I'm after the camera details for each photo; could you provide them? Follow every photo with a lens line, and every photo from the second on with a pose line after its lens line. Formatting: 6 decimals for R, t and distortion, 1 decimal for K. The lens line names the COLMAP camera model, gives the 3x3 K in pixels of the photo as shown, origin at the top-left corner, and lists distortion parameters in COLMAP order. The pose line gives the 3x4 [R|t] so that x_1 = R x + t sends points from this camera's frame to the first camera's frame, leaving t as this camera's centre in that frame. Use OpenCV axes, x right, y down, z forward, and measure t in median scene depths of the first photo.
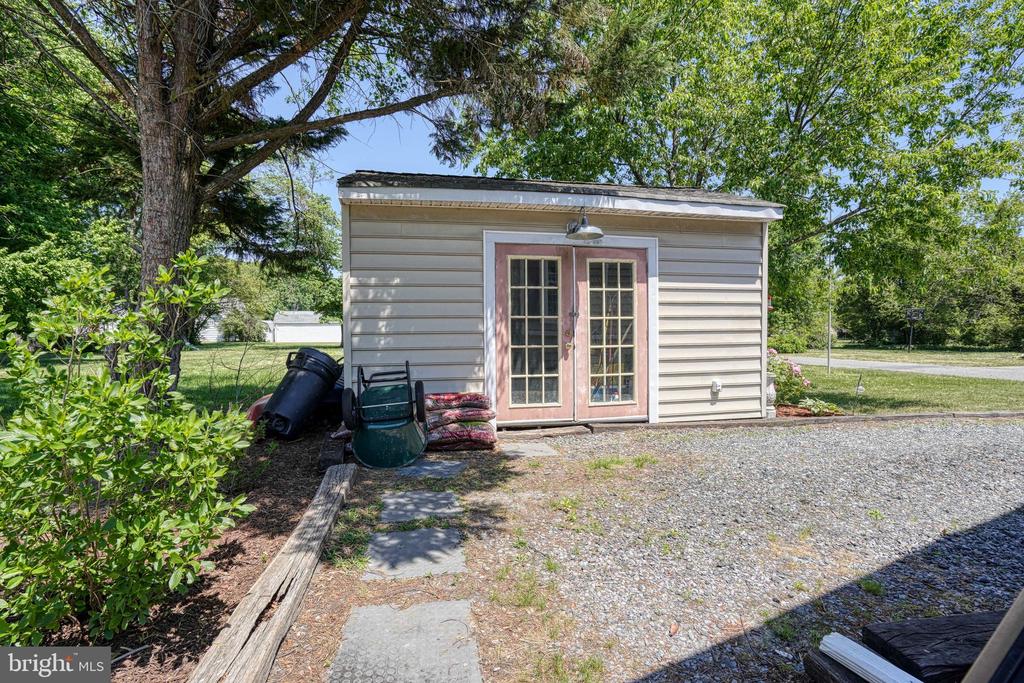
lens RADIAL K [[474.3, 0, 519.6], [0, 474.3, 337.6], [0, 0, 1]] dist [-0.025511, 0.000683]
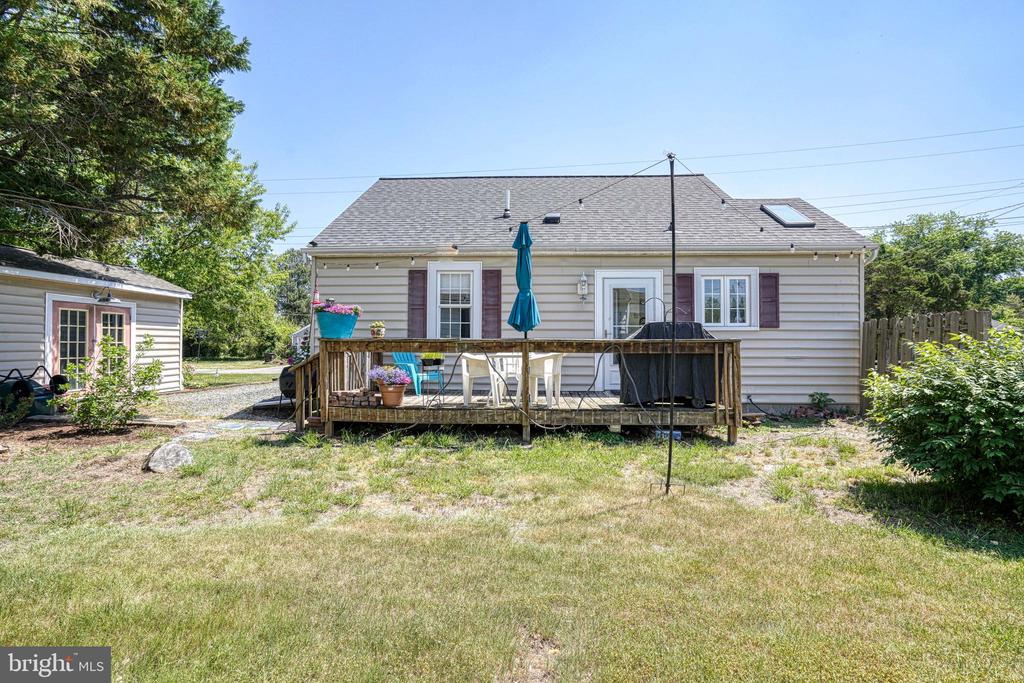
lens RADIAL K [[474.3, 0, 516.3], [0, 474.3, 342.7], [0, 0, 1]] dist [-0.025511, 0.000683]
pose [[0.237642, 0.007237, 0.971326, -1.242778], [0.012309, 0.999870, -0.010461, -0.001524], [-0.971275, 0.014442, 0.237522, -1.031022]]
